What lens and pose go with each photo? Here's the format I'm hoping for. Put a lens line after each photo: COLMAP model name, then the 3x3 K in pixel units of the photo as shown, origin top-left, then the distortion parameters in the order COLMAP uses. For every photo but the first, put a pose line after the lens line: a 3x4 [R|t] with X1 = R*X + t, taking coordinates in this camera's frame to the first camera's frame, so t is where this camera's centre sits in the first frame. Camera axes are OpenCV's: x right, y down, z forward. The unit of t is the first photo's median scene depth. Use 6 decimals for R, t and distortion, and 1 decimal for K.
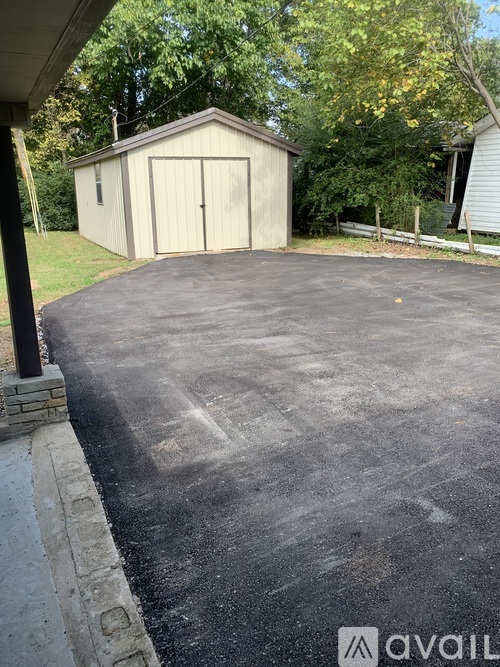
lens RADIAL K [[511.6, 0, 250.0], [0, 511.6, 333.5], [0, 0, 1]] dist [0.001100, -0.037383]
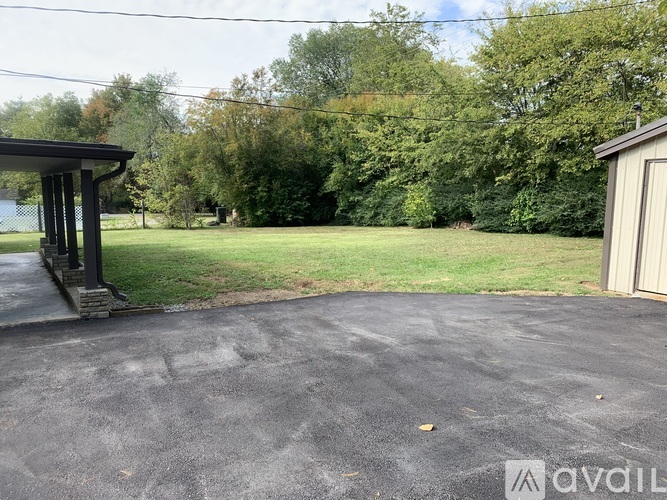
lens RADIAL K [[511.6, 0, 333.5], [0, 511.6, 250.0], [0, 0, 1]] dist [0.001100, -0.037383]
pose [[0.102050, 0.142585, -0.984508, 1.079835], [-0.289302, 0.951152, 0.107766, -0.370422], [0.951783, 0.273822, 0.138316, 1.095630]]
